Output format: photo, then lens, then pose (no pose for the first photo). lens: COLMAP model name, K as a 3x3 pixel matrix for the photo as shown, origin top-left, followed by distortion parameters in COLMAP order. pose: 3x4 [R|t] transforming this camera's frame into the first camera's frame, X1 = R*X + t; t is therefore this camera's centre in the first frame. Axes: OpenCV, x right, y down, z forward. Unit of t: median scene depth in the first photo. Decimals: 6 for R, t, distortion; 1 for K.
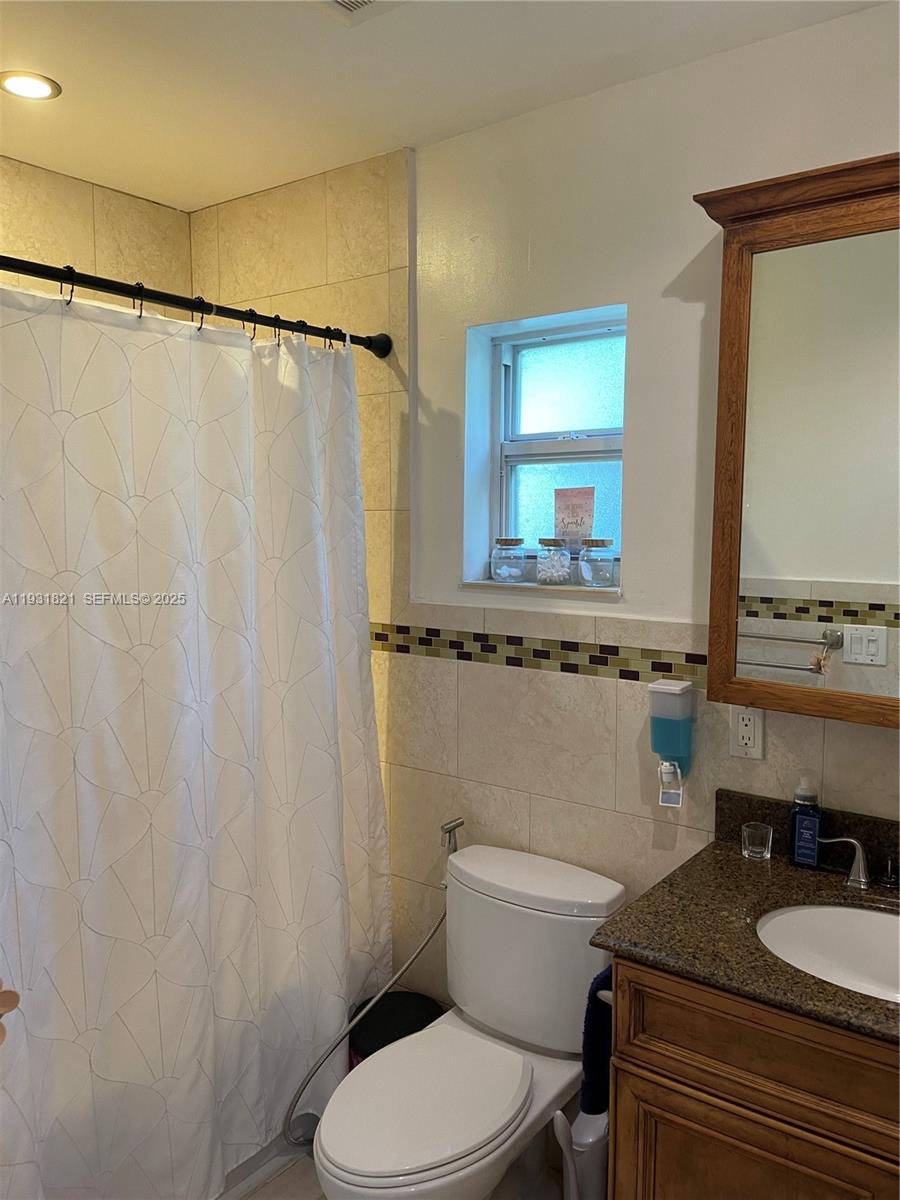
lens RADIAL K [[906.9, 0, 442.6], [0, 906.9, 599.1], [0, 0, 1]] dist [0.063893, -0.084655]
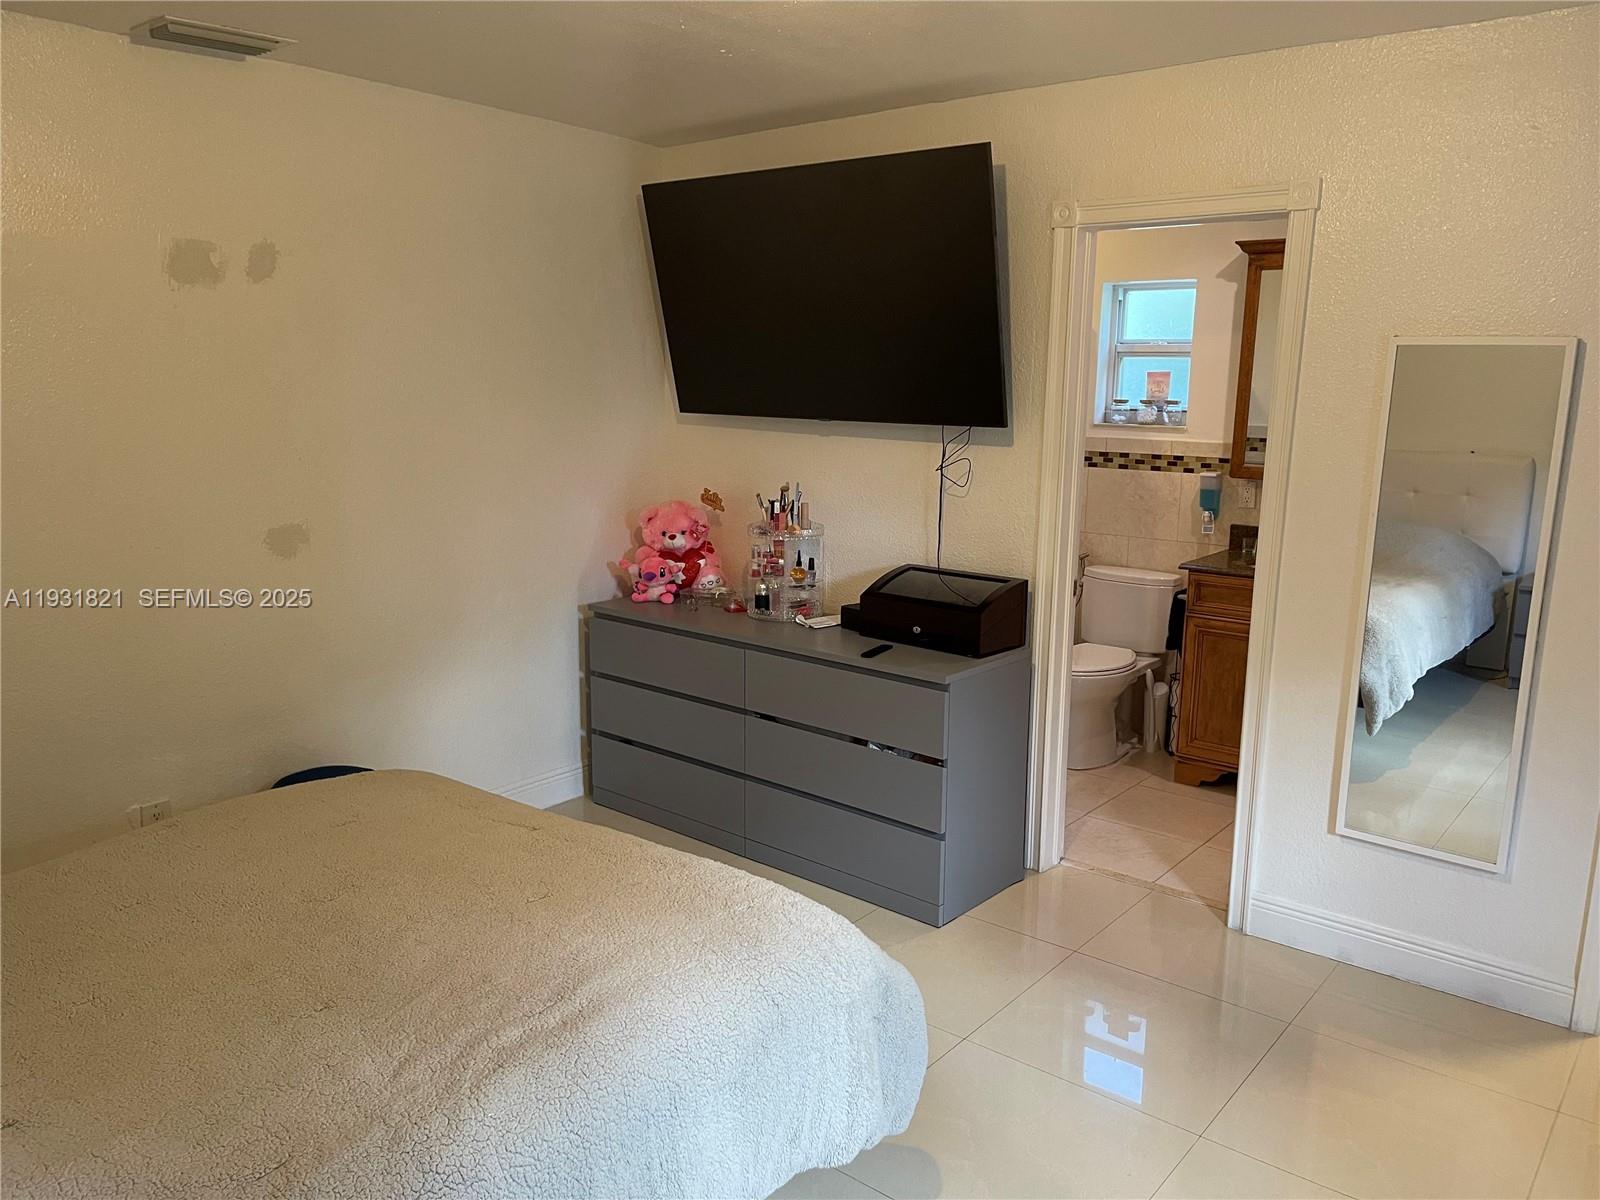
lens RADIAL K [[1209.2, 0, 809.6], [0, 1209.2, 607.5], [0, 0, 1]] dist [0.063893, -0.084655]
pose [[0.999668, 0.011636, -0.022982, -0.526171], [-0.009035, 0.993868, 0.110204, 0.091046], [0.024124, -0.109959, 0.993643, -1.593937]]
